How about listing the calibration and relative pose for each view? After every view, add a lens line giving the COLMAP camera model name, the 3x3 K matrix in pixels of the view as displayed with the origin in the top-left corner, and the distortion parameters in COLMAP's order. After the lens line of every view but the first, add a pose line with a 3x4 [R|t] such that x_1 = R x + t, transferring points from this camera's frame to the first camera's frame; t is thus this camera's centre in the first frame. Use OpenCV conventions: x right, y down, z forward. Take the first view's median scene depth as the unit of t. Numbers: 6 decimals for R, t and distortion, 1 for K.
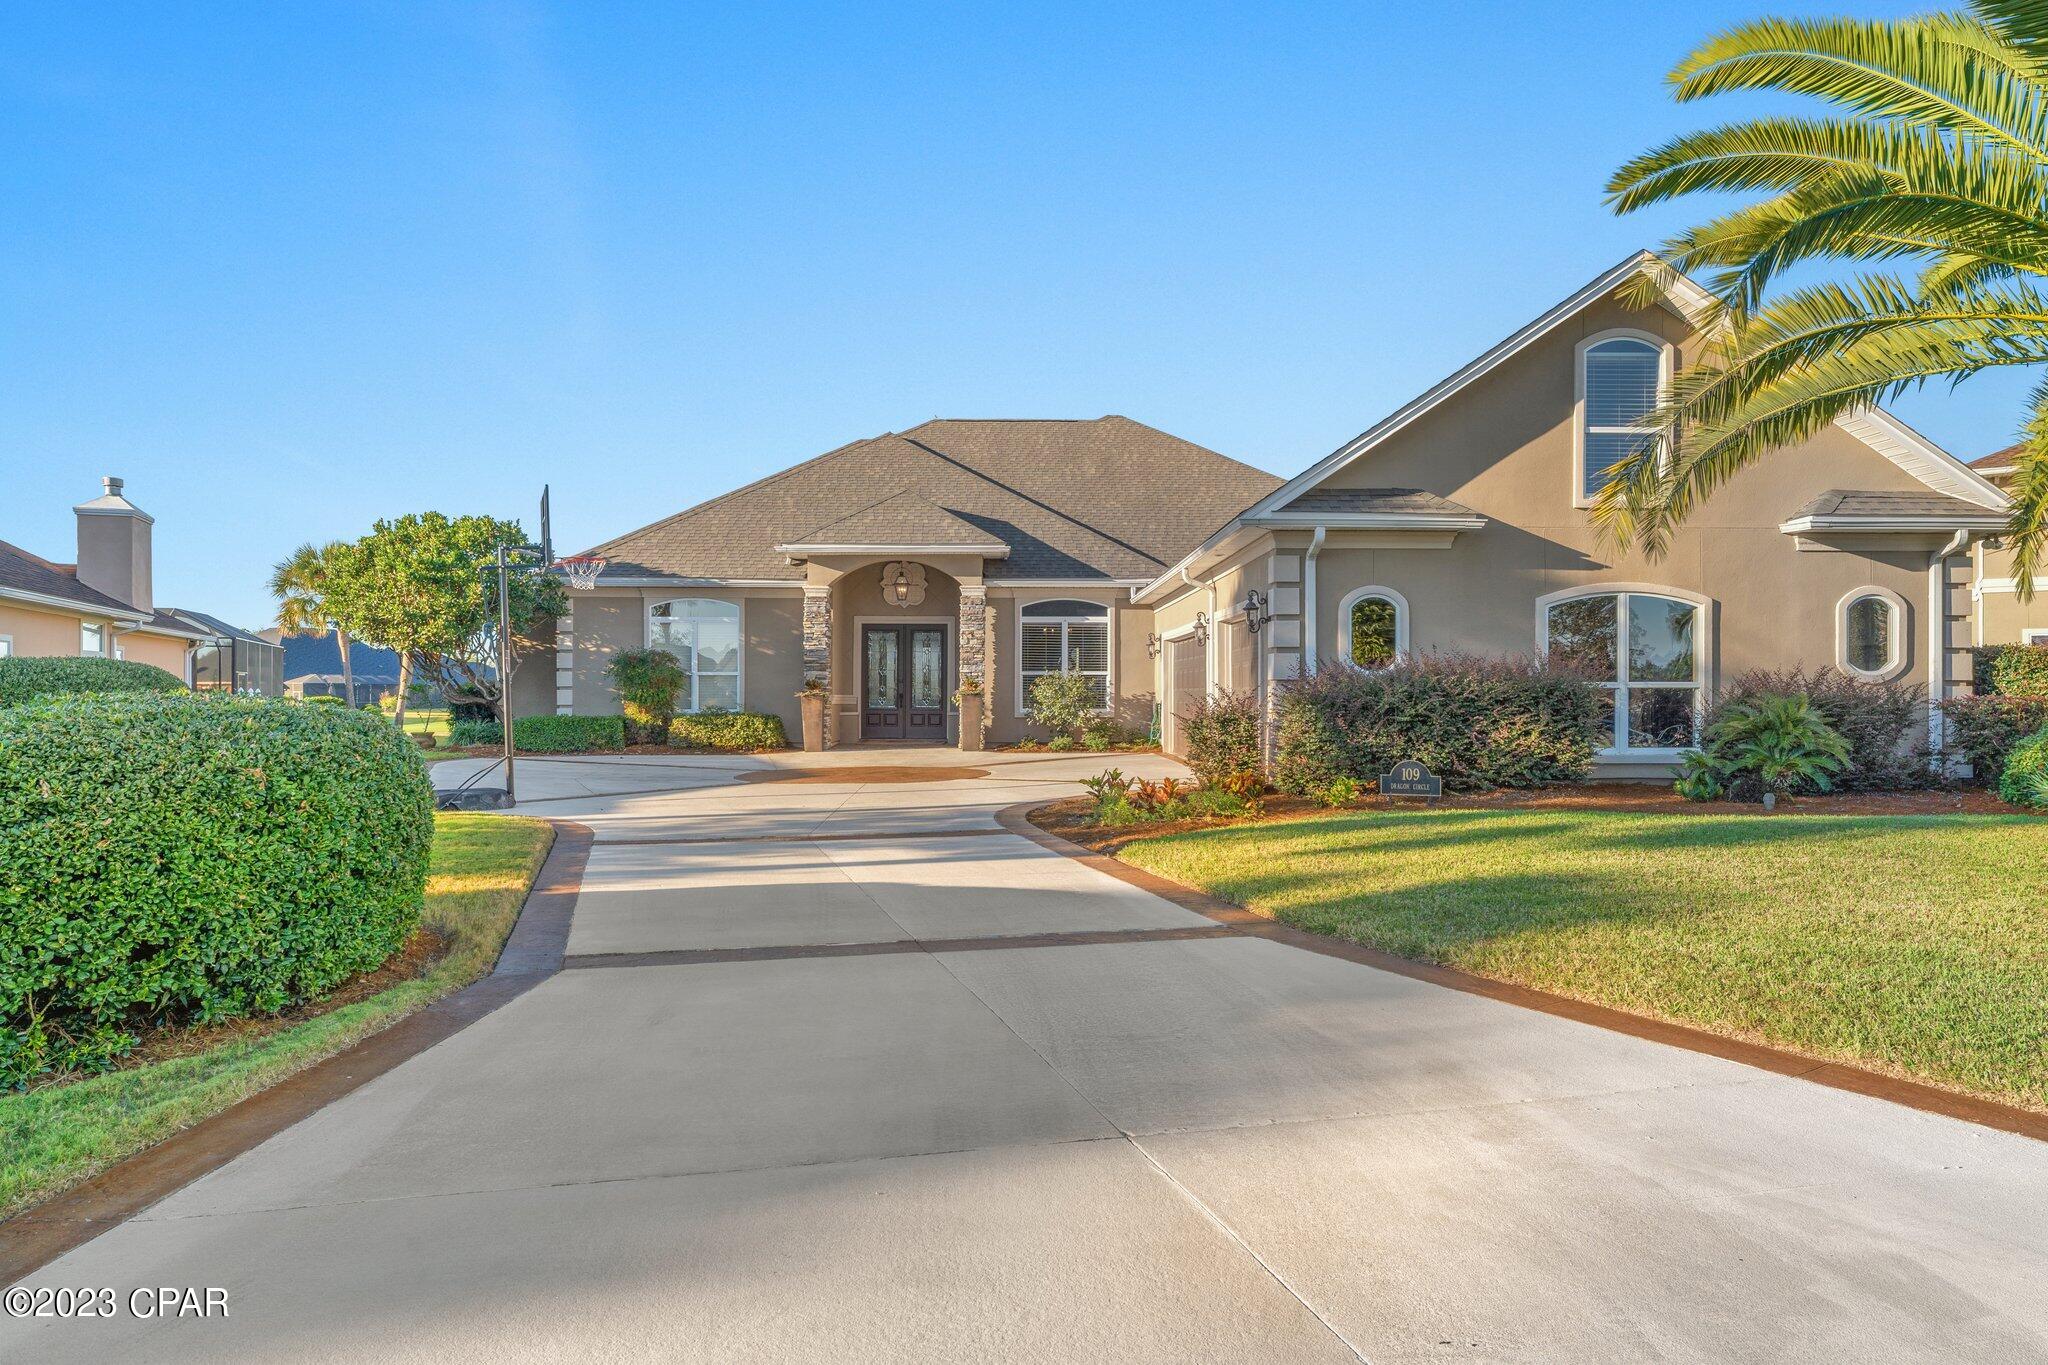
lens RADIAL K [[1183.4, 0, 1024.0], [0, 1183.4, 682.5], [0, 0, 1]] dist [0.002177, 0.000130]
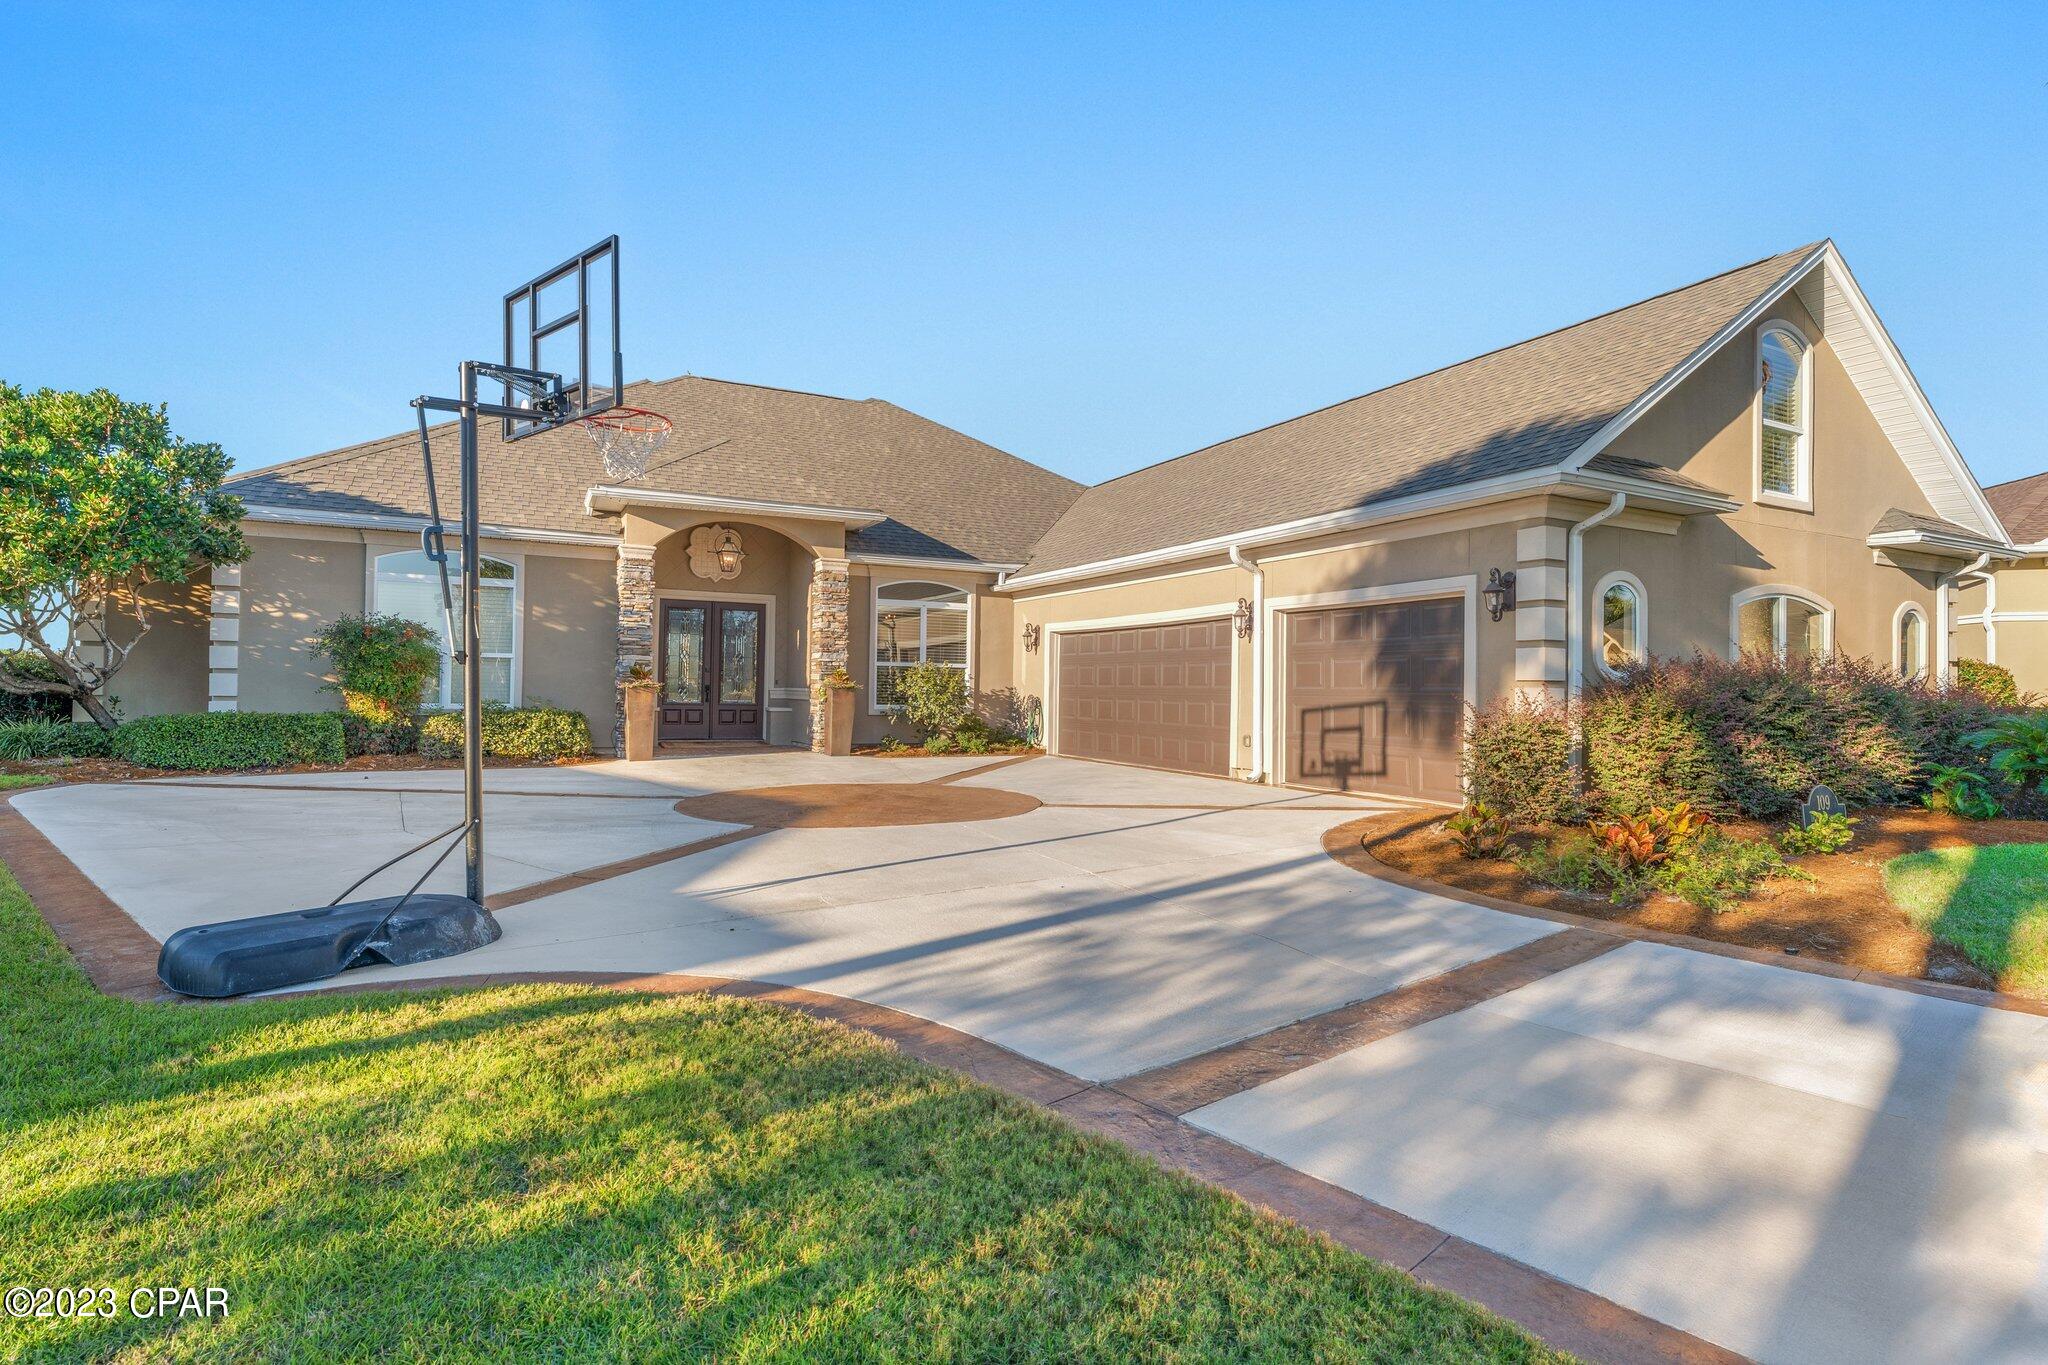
lens RADIAL K [[990.1, 0, 1026.6], [0, 990.1, 671.2], [0, 0, 1]] dist [-0.004675, -0.000355]
pose [[0.902529, 0.019847, 0.430171, -0.221943], [-0.017744, 0.999803, -0.008901, 0.002086], [-0.430262, 0.000400, 0.902704, 0.306938]]
